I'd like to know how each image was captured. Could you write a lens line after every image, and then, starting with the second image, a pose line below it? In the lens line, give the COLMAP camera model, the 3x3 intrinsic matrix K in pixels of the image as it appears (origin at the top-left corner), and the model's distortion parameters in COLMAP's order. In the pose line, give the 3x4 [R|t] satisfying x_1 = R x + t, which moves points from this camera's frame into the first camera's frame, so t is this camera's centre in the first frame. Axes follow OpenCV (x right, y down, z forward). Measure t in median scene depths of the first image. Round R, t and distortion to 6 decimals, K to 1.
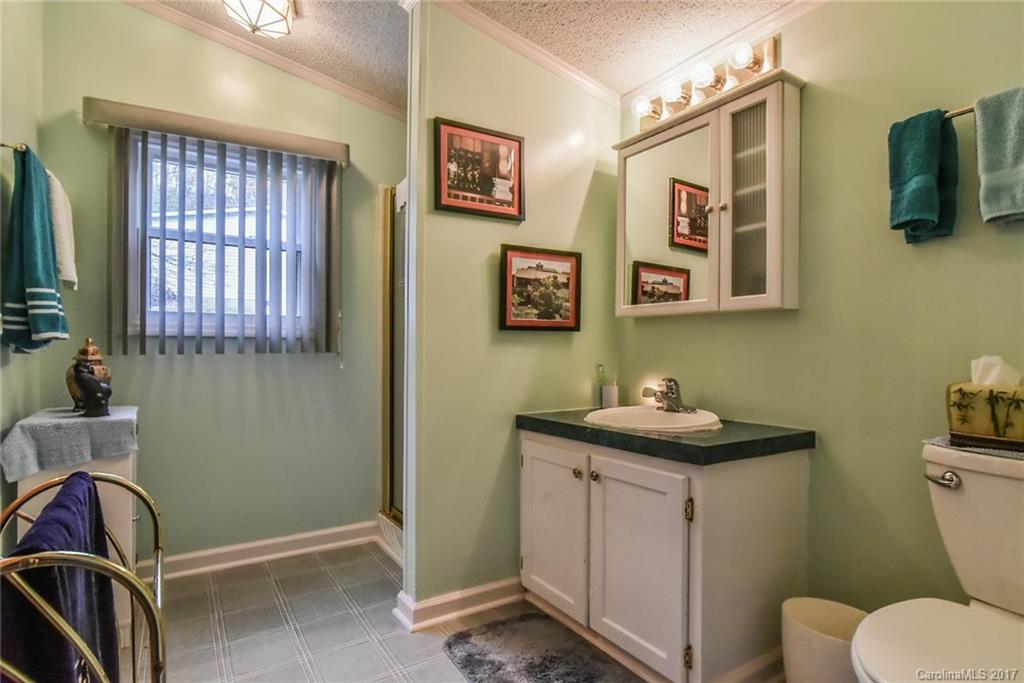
lens RADIAL K [[539.9, 0, 508.4], [0, 539.9, 345.1], [0, 0, 1]] dist [0.002632, 0.001101]
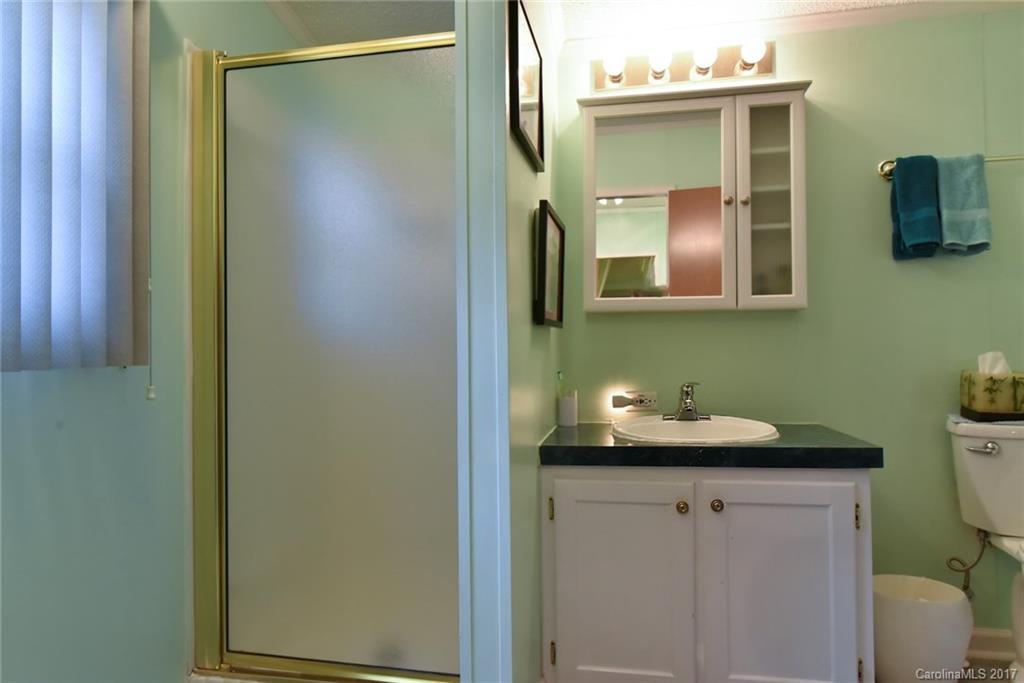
lens RADIAL K [[661.9, 0, 513.4], [0, 661.9, 339.1], [0, 0, 1]] dist [0.000271, -0.001018]
pose [[0.678072, 0.001905, 0.734993, -0.806068], [0.006878, 0.999936, -0.008936, -0.003224], [-0.734963, 0.011114, 0.678016, 0.555879]]
